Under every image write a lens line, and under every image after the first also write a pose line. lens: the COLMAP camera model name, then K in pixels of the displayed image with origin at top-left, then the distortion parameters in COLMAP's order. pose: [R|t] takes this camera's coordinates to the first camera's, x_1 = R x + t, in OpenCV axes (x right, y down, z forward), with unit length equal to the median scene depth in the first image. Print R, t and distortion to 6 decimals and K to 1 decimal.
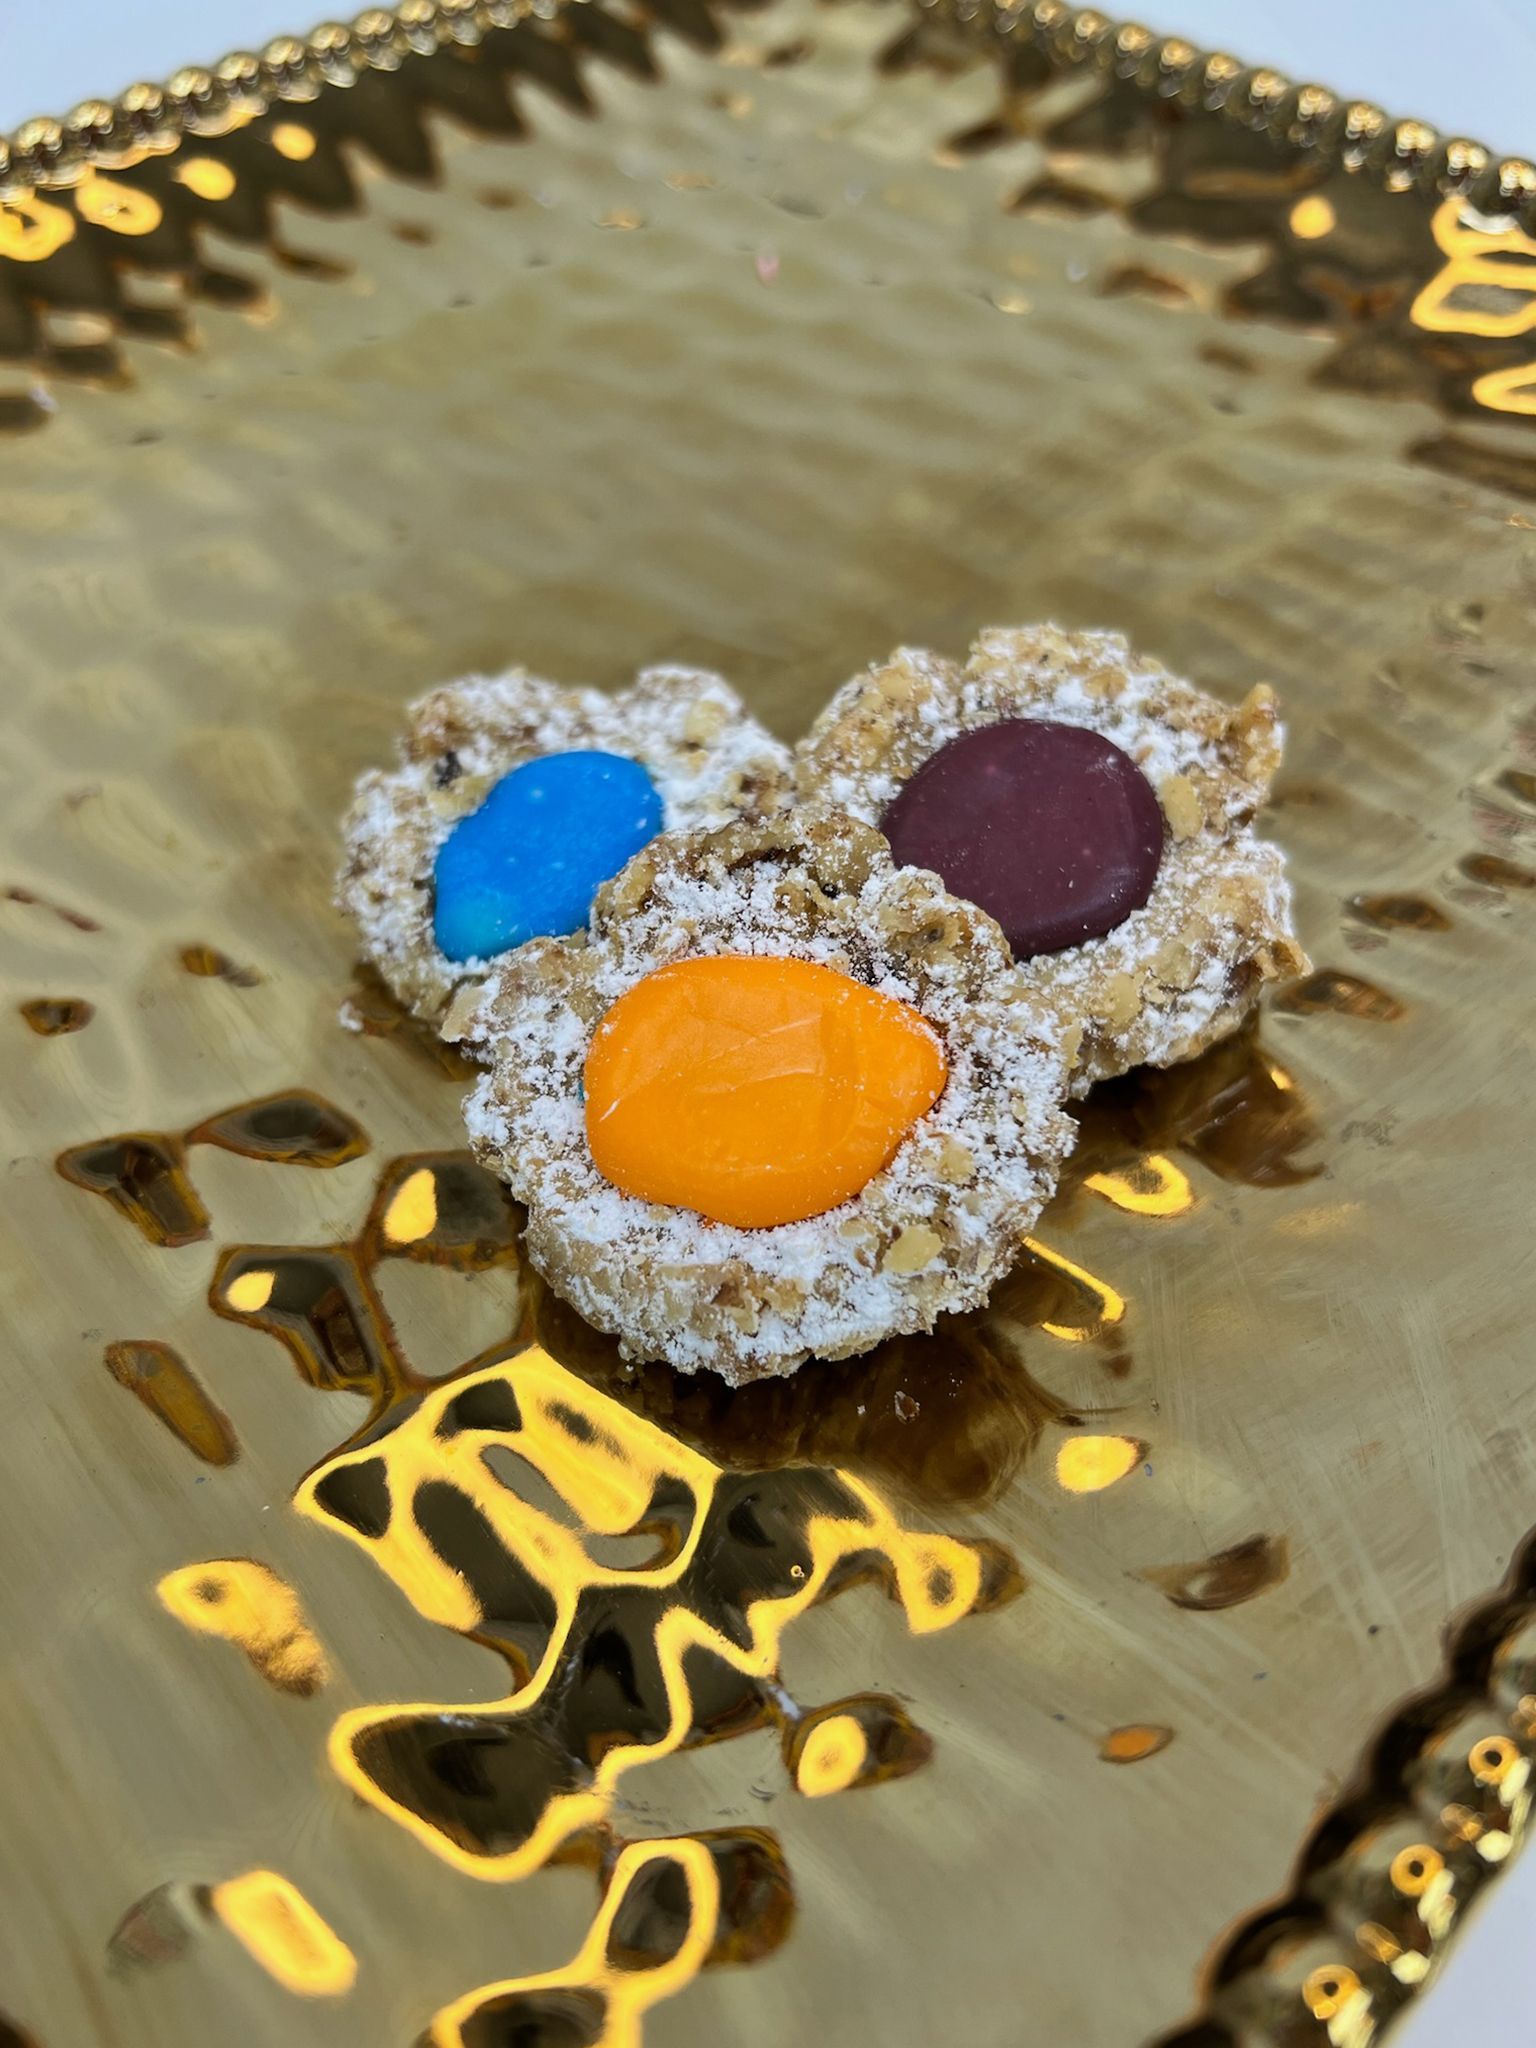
lens RADIAL K [[1613.6, 0, 777.8], [0, 1613.6, 1029.7], [0, 0, 1]] dist [-0.023429, -0.010072]
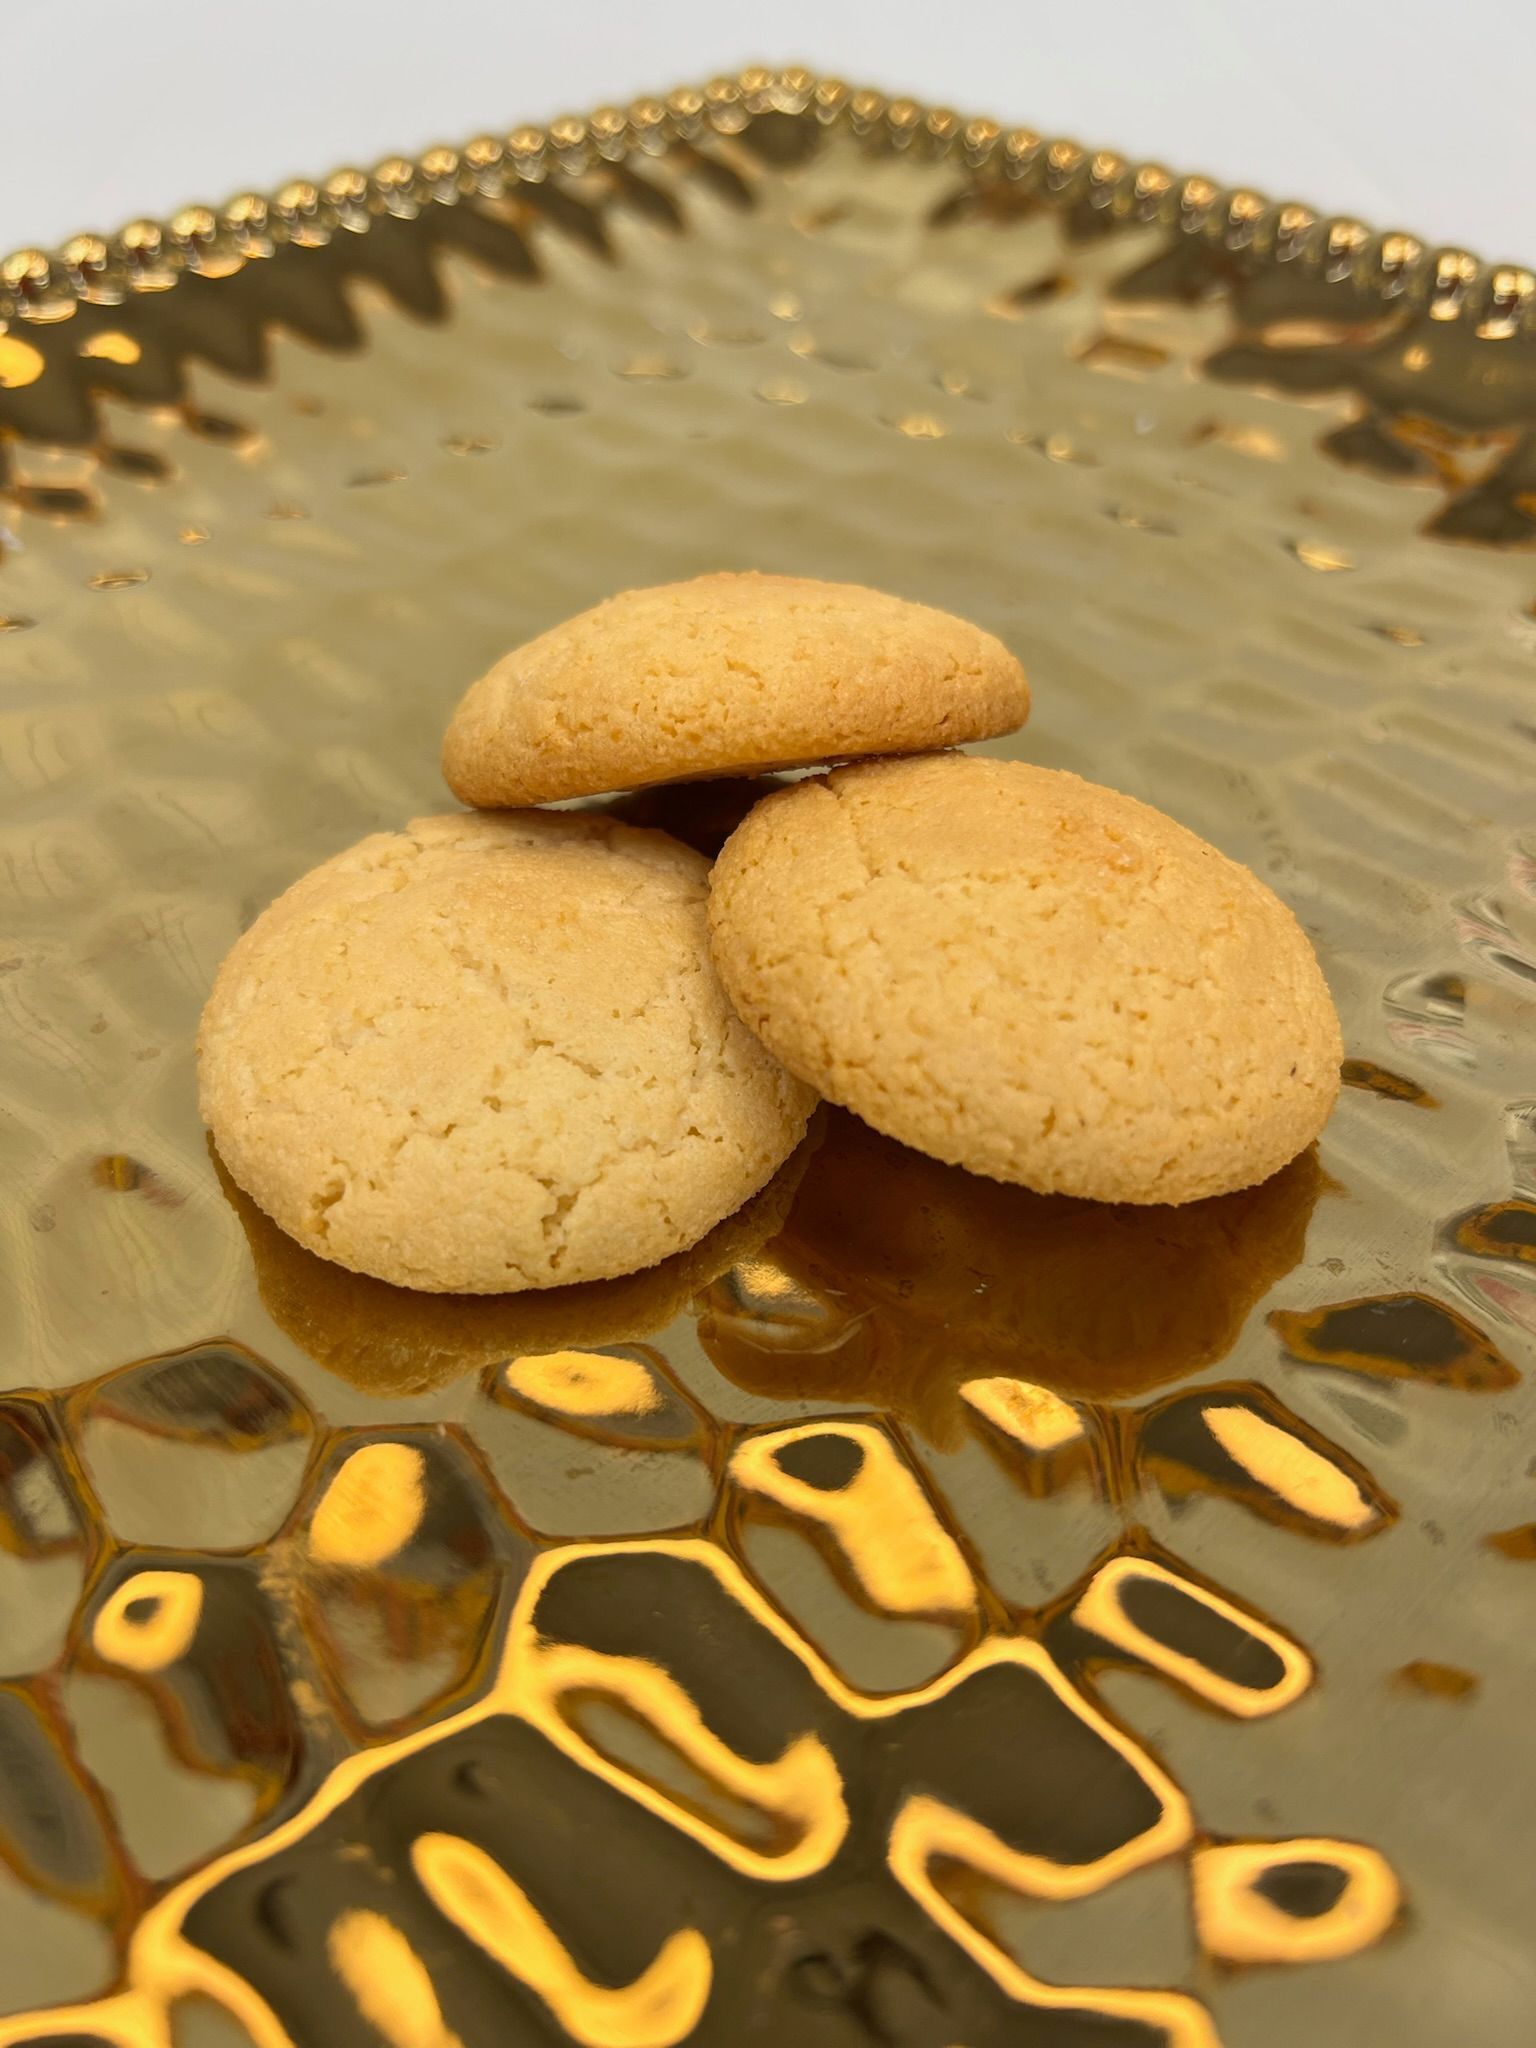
lens RADIAL K [[1613.6, 0, 770.1], [0, 1613.6, 1024.8], [0, 0, 1]] dist [-0.023429, -0.010072]
pose [[0.999871, 0.012709, -0.009863, -0.015066], [-0.013843, 0.992062, -0.124985, -0.013513], [0.008197, 0.125105, 0.992110, 0.129888]]
